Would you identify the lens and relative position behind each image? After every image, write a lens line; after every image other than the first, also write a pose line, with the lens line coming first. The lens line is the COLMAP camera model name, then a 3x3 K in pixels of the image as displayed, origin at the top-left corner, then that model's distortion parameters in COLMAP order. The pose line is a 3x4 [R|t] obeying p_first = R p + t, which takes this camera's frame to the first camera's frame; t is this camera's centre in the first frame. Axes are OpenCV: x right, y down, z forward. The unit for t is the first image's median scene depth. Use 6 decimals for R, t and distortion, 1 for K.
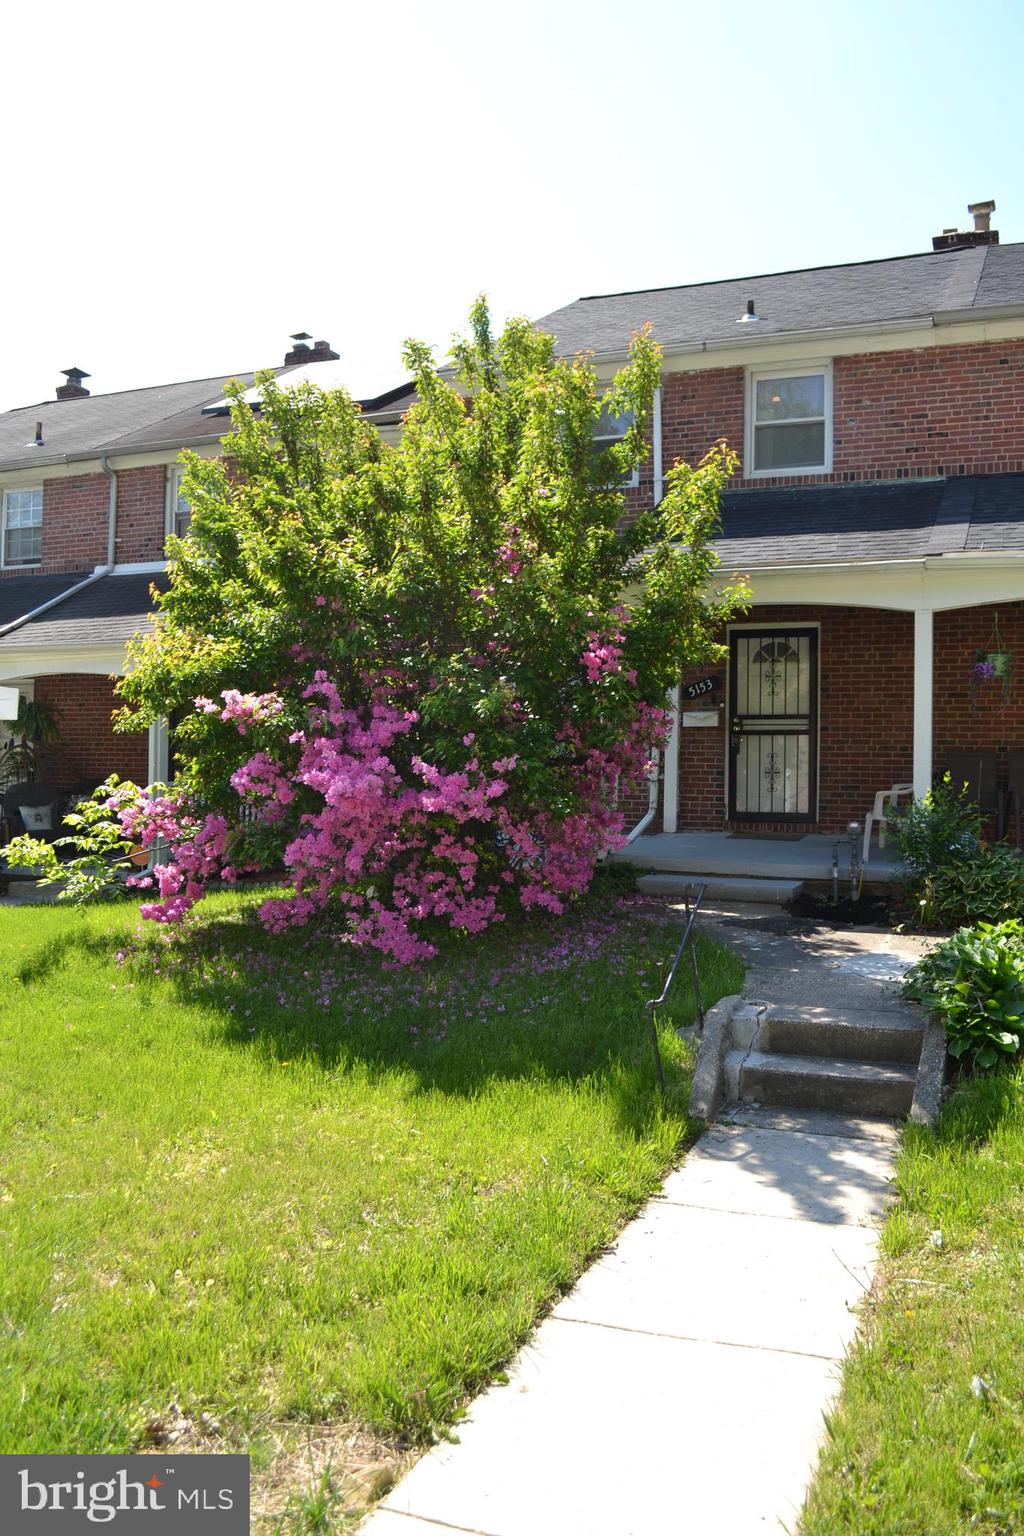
lens RADIAL K [[1228.5, 0, 516.5], [0, 1228.5, 765.2], [0, 0, 1]] dist [-0.080027, 0.005948]
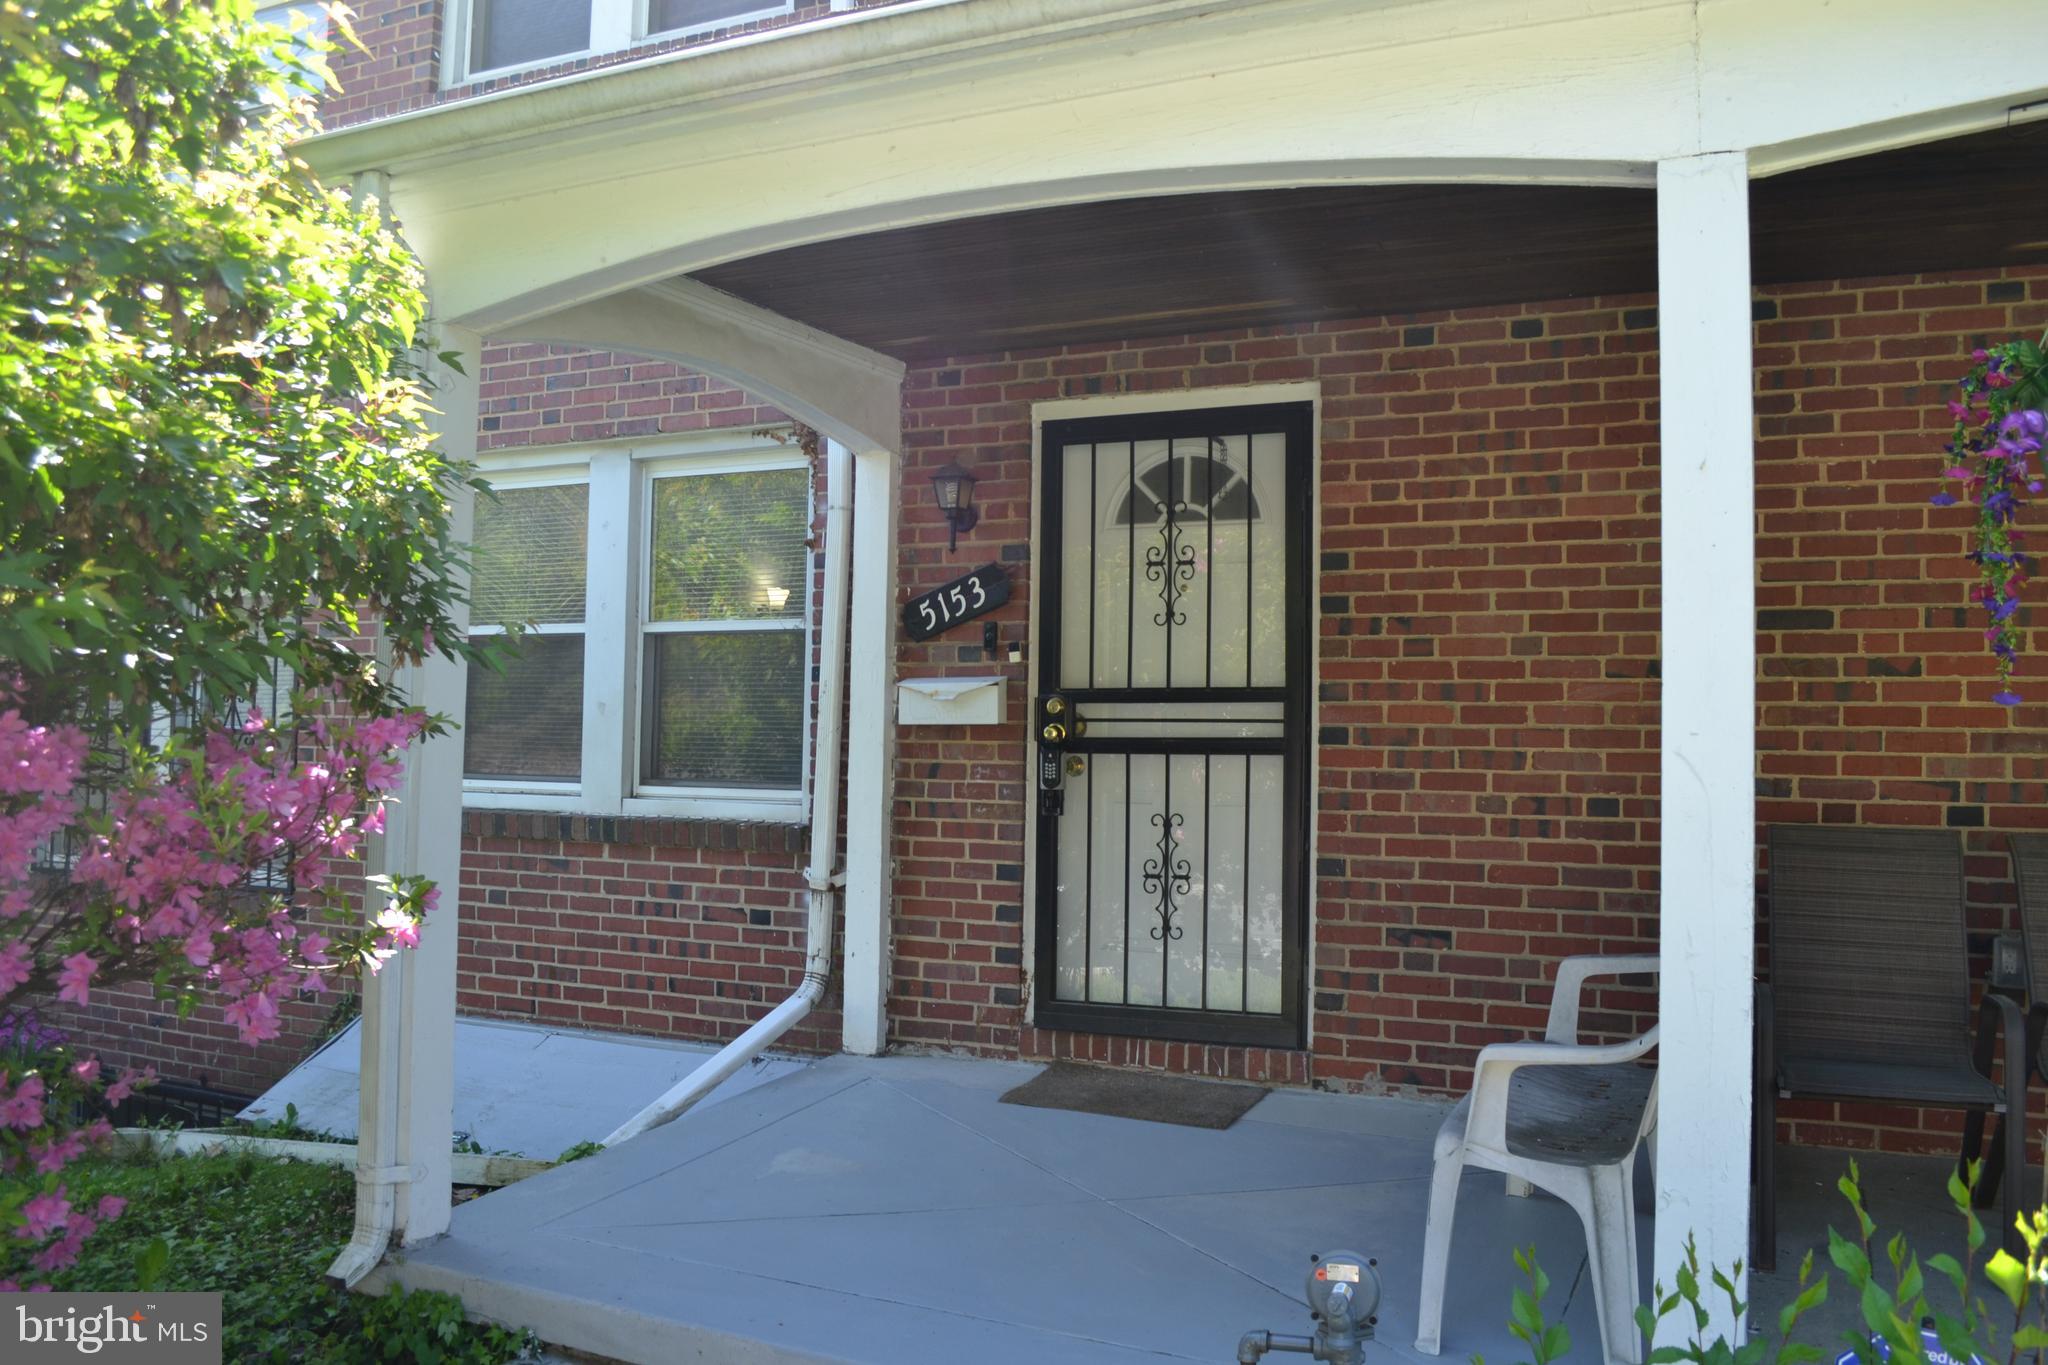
lens RADIAL K [[1638.0, 0, 1004.0], [0, 1638.0, 695.9], [0, 0, 1]] dist [-0.080027, 0.005948]
pose [[0.999108, 0.001252, -0.042199, 0.189195], [-0.002552, 0.999524, -0.030755, -0.027092], [0.042140, 0.030835, 0.998636, 0.600159]]
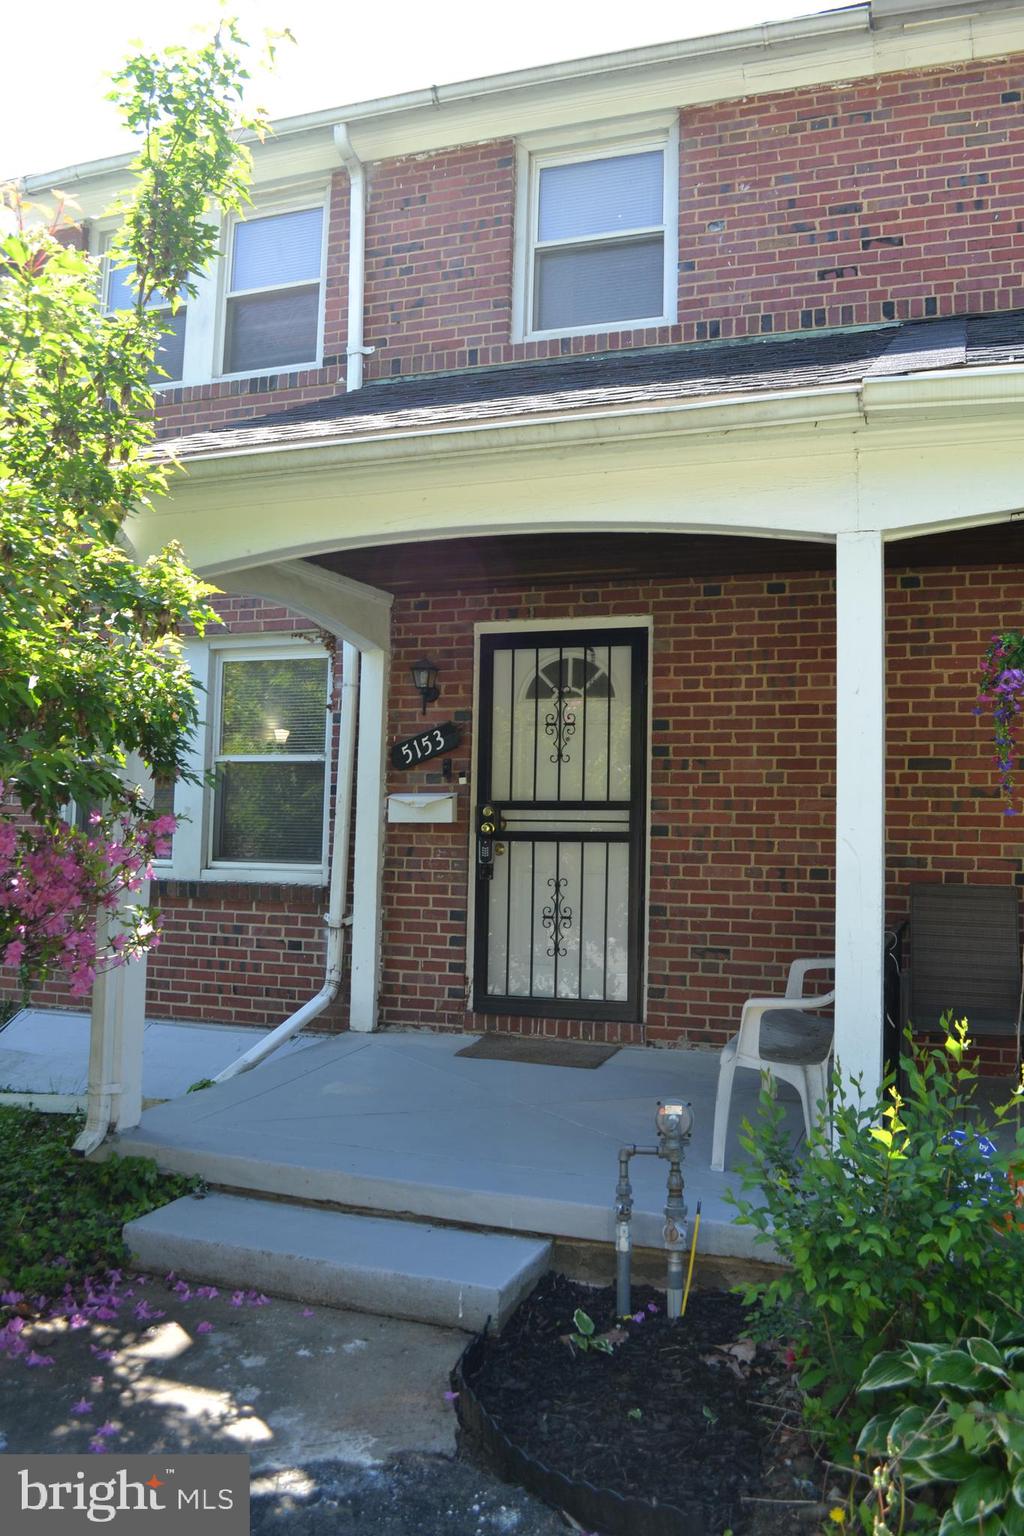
lens RADIAL K [[1228.5, 0, 514.4], [0, 1228.5, 773.2], [0, 0, 1]] dist [-0.080027, 0.005948]
pose [[0.998670, 0.010127, 0.050562, 0.169213], [-0.007332, 0.998451, -0.055153, -0.025377], [-0.051042, 0.054709, 0.997197, 0.511457]]
